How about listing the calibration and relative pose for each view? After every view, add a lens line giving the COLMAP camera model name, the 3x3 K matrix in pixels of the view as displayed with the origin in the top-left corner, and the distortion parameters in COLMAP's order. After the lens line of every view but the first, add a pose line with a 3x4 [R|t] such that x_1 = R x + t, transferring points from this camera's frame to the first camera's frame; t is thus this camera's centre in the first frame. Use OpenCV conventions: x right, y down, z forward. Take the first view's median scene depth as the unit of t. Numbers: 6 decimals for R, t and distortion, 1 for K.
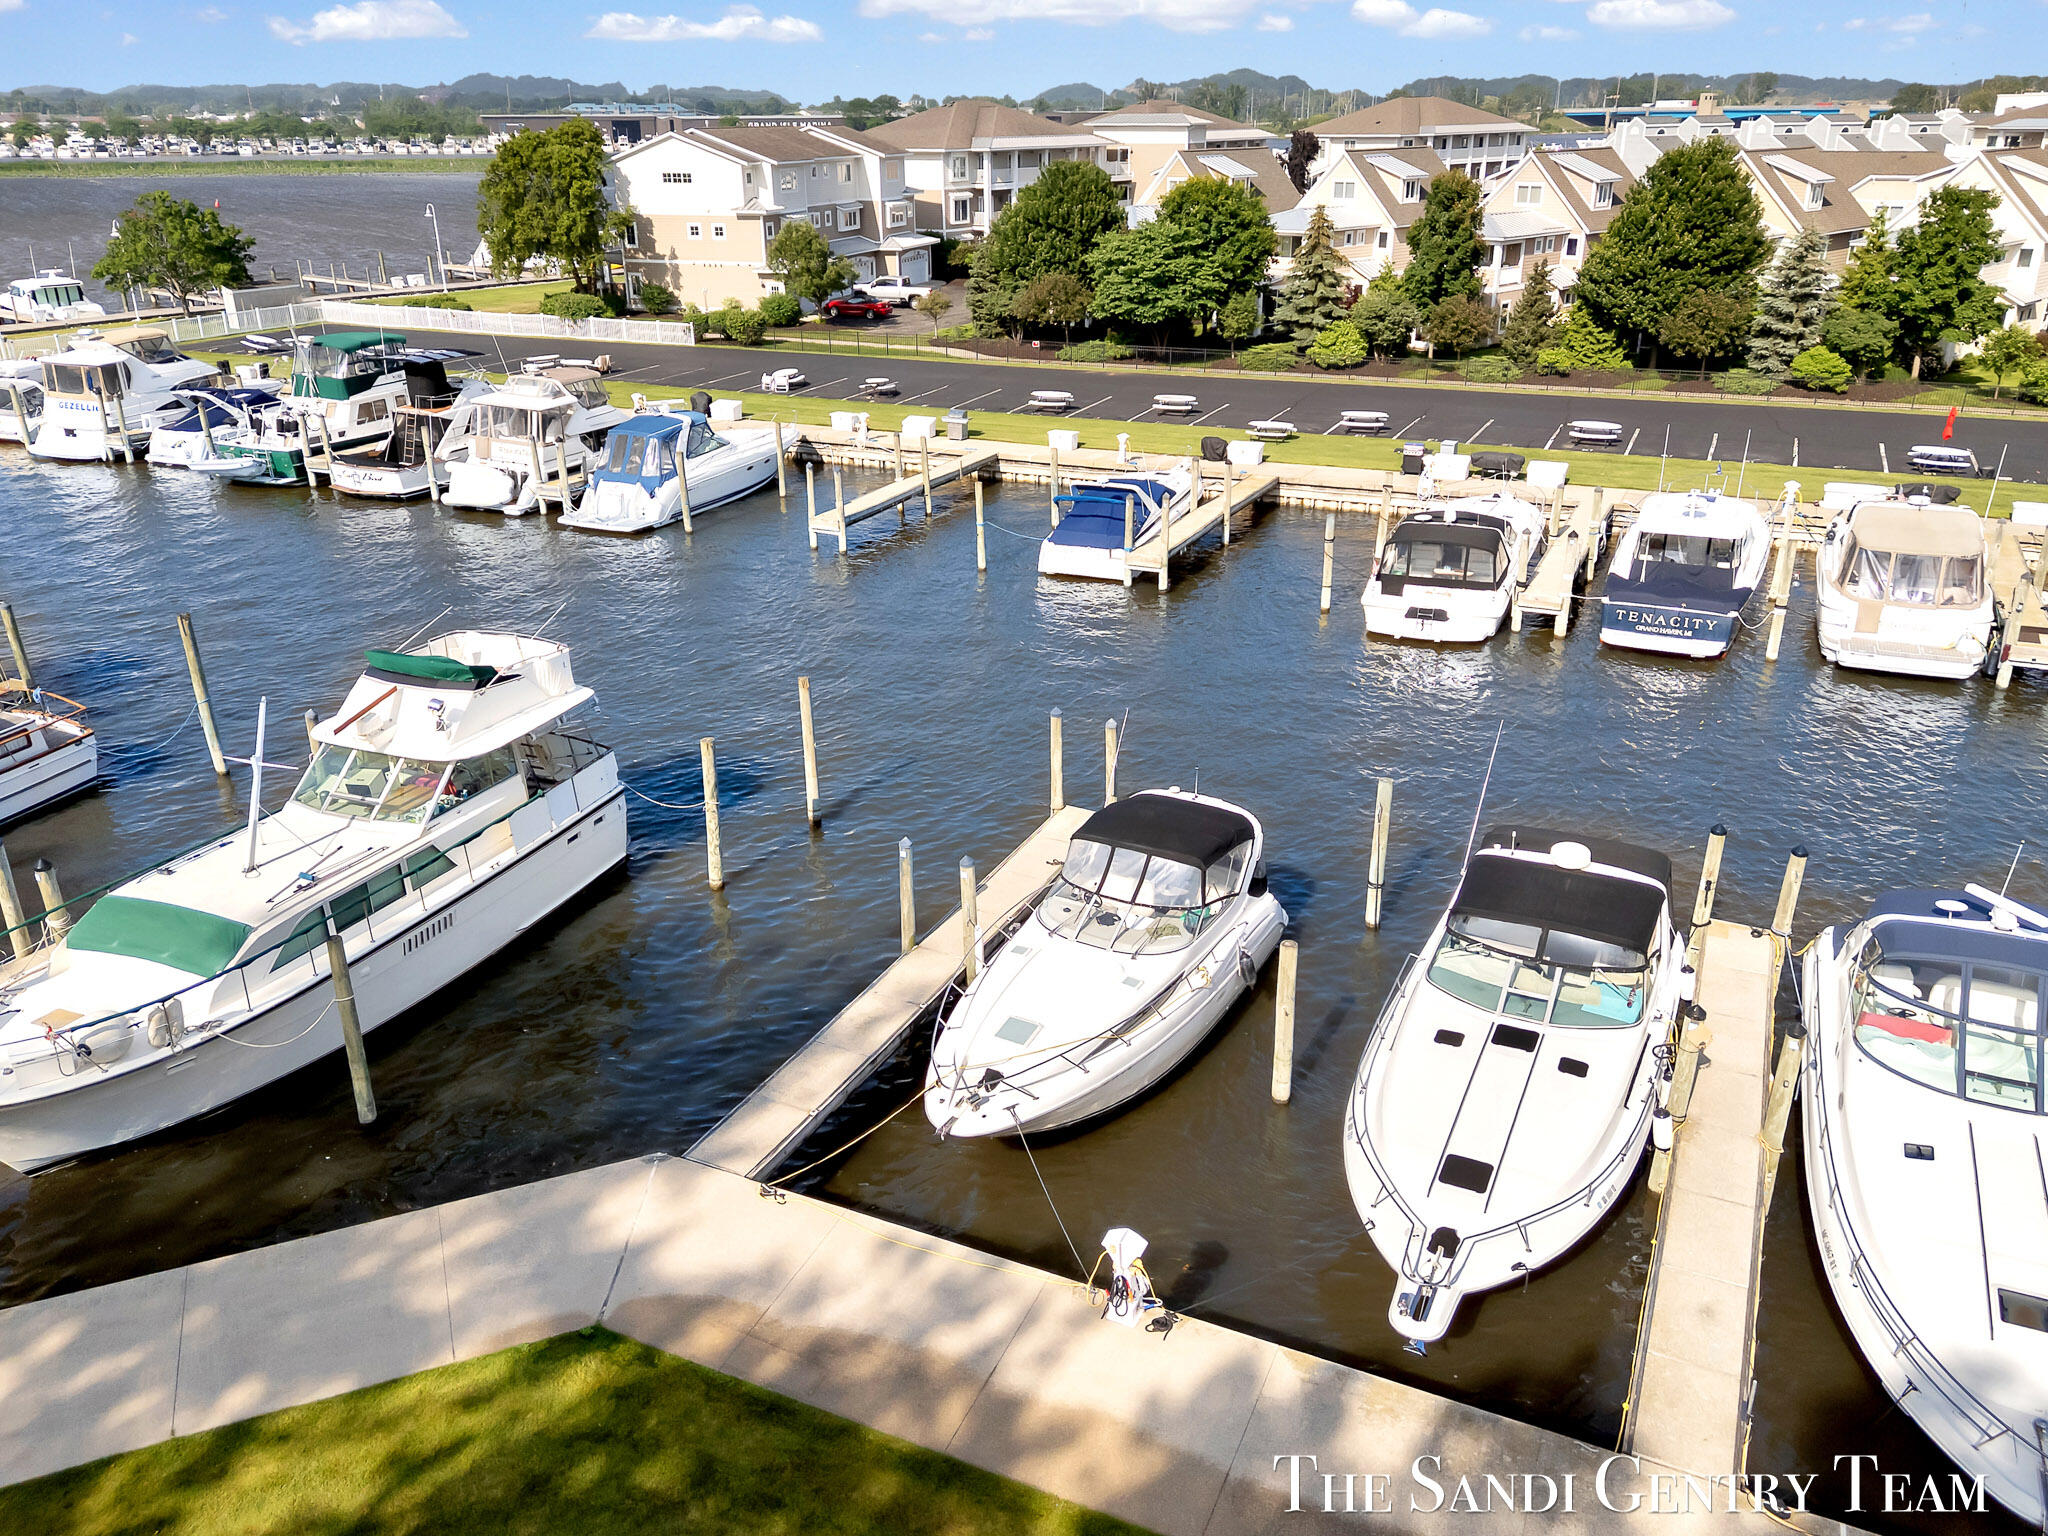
lens RADIAL K [[1533.5, 0, 997.8], [0, 1533.5, 765.0], [0, 0, 1]] dist [0.082530, -0.063940]
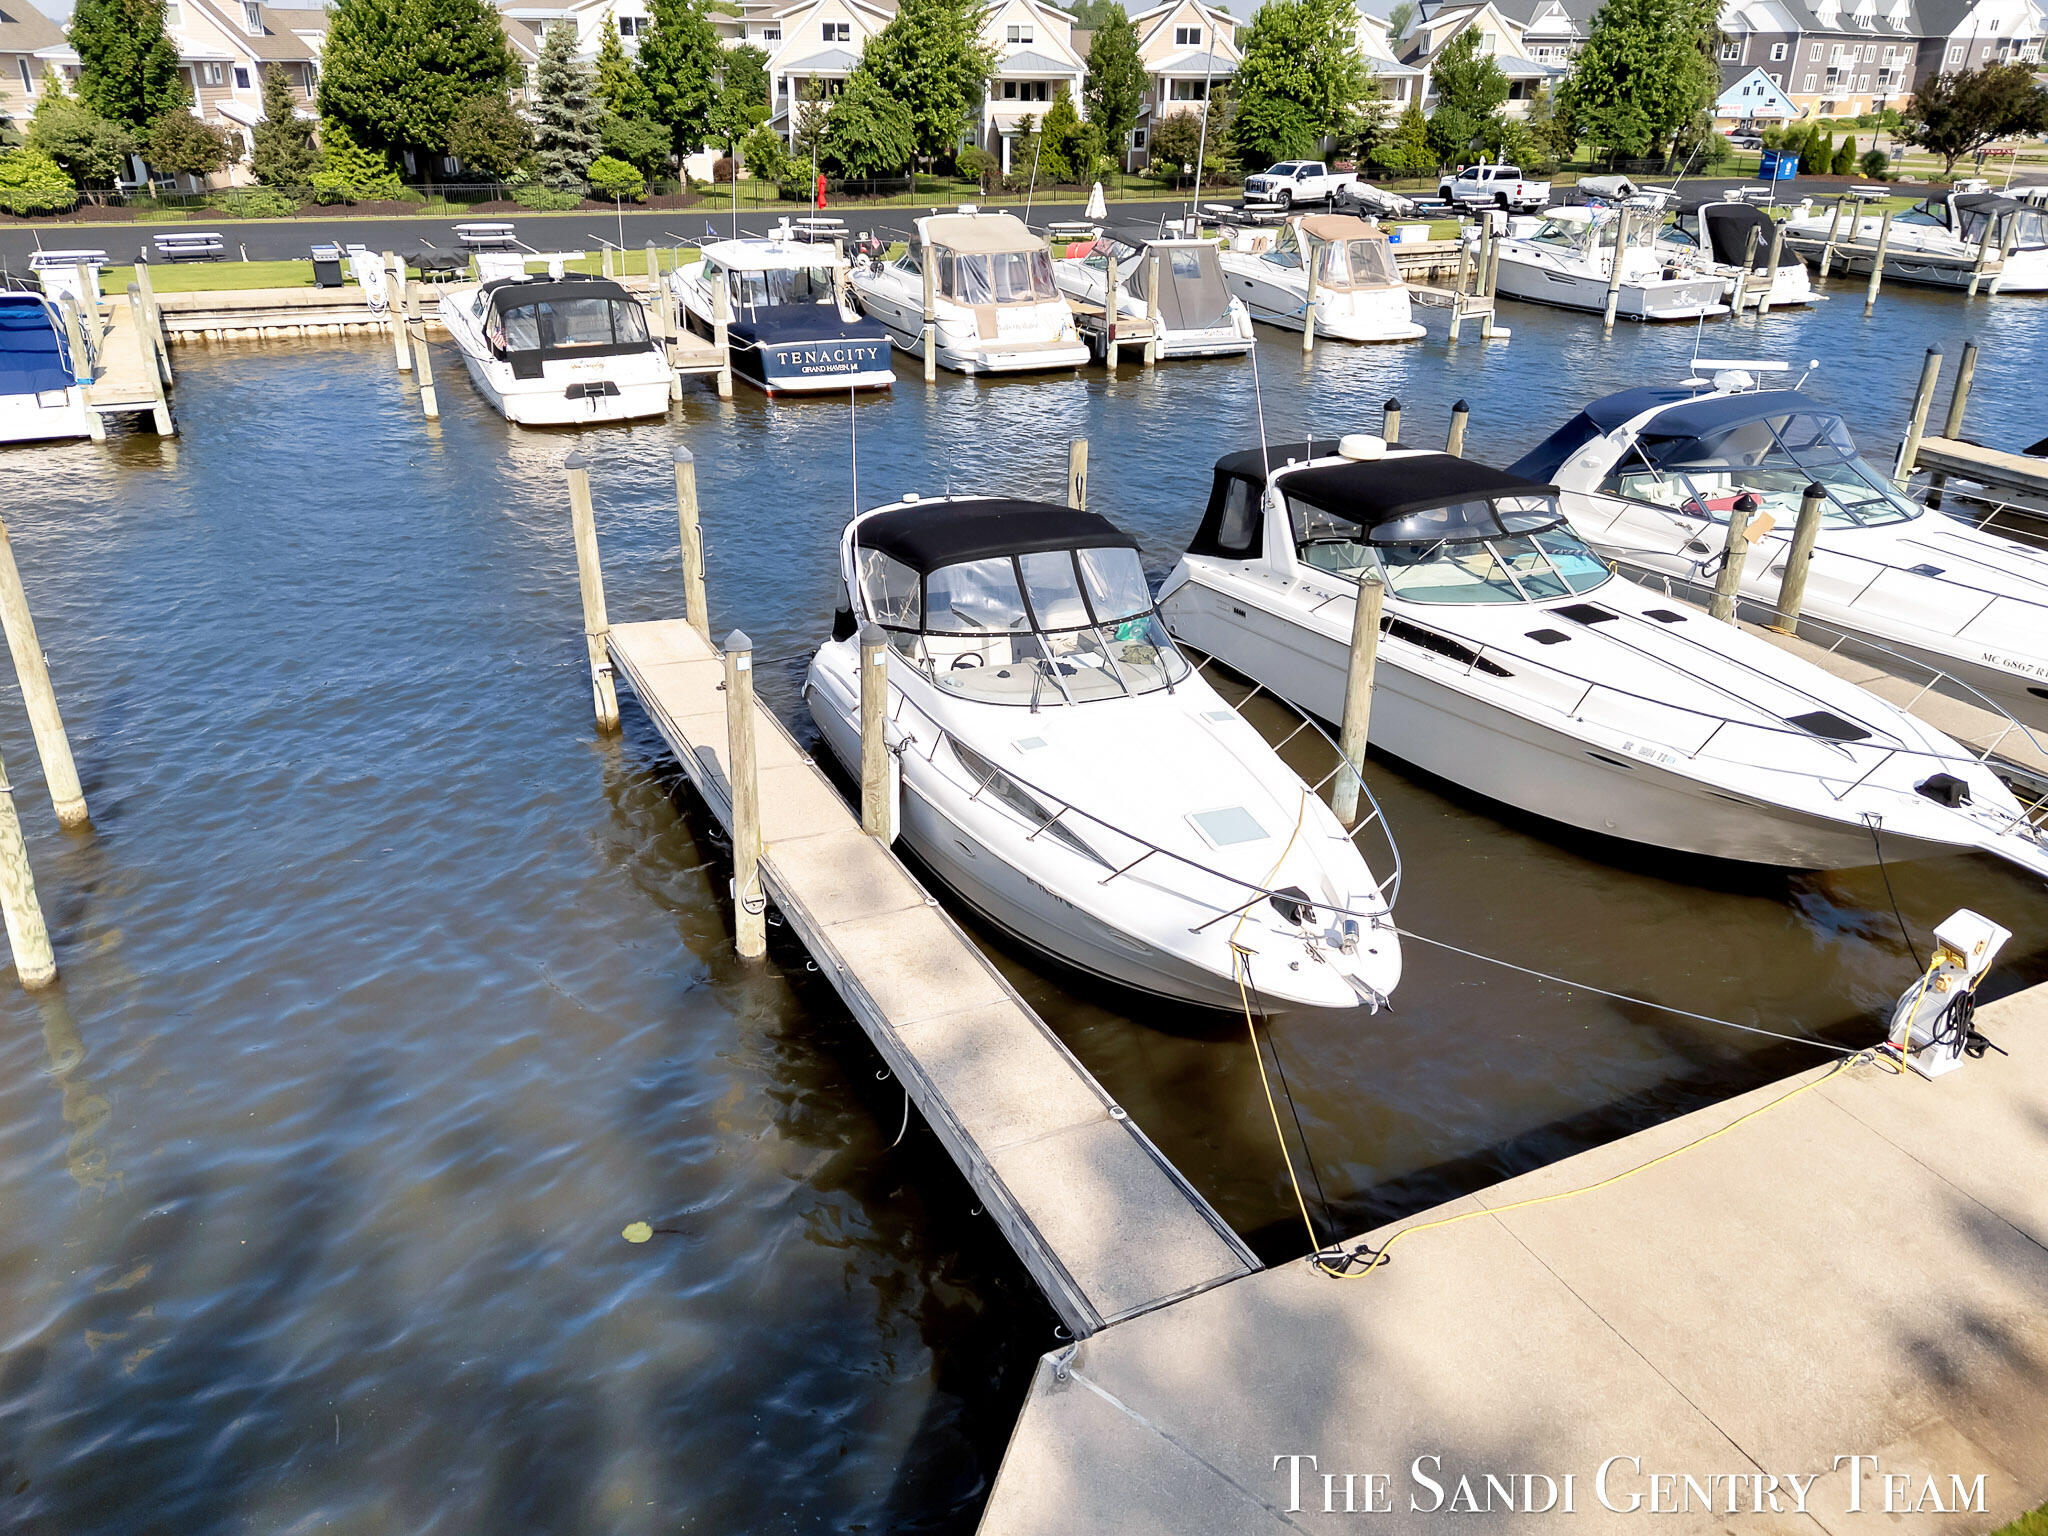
lens RADIAL K [[1533.5, 0, 997.8], [0, 1533.5, 765.0], [0, 0, 1]] dist [0.082530, -0.063940]
pose [[0.630146, -0.306413, 0.713462, -0.186667], [0.286030, 0.945833, 0.153582, 0.018181], [-0.721875, 0.107292, 0.683656, 0.292453]]
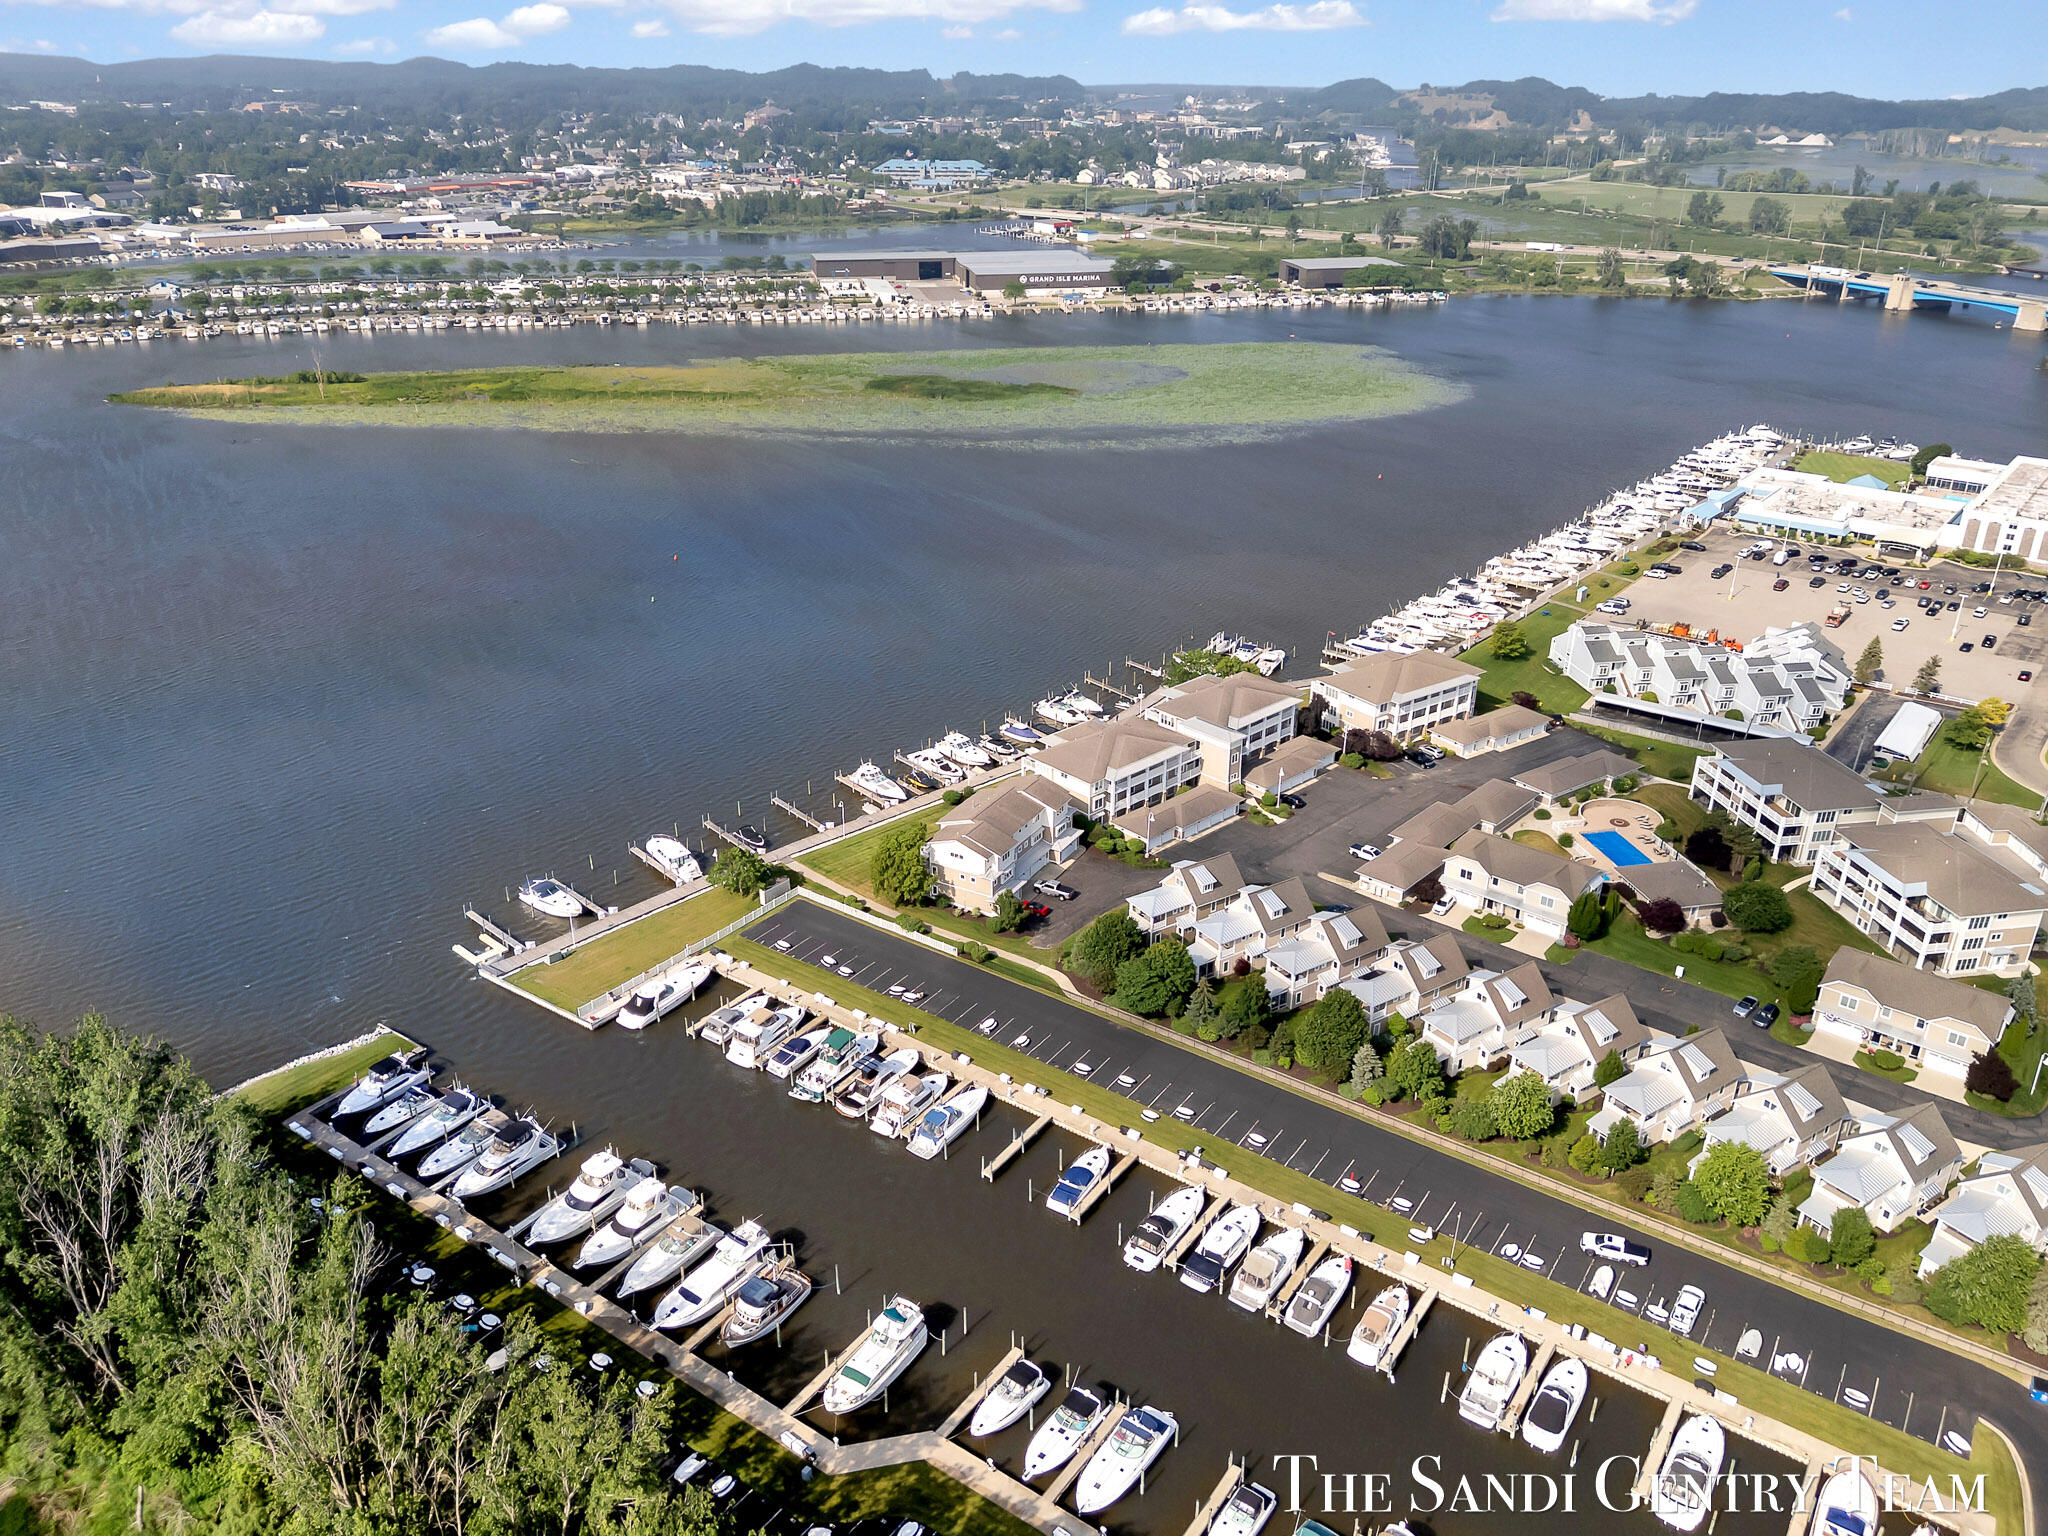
lens RADIAL K [[1533.5, 0, 997.8], [0, 1533.5, 765.0], [0, 0, 1]] dist [0.082530, -0.063940]
pose [[0.983987, 0.084202, -0.157099, 0.369356], [-0.074141, 0.994868, 0.068848, -1.295899], [0.162090, -0.056098, 0.985180, -2.269716]]
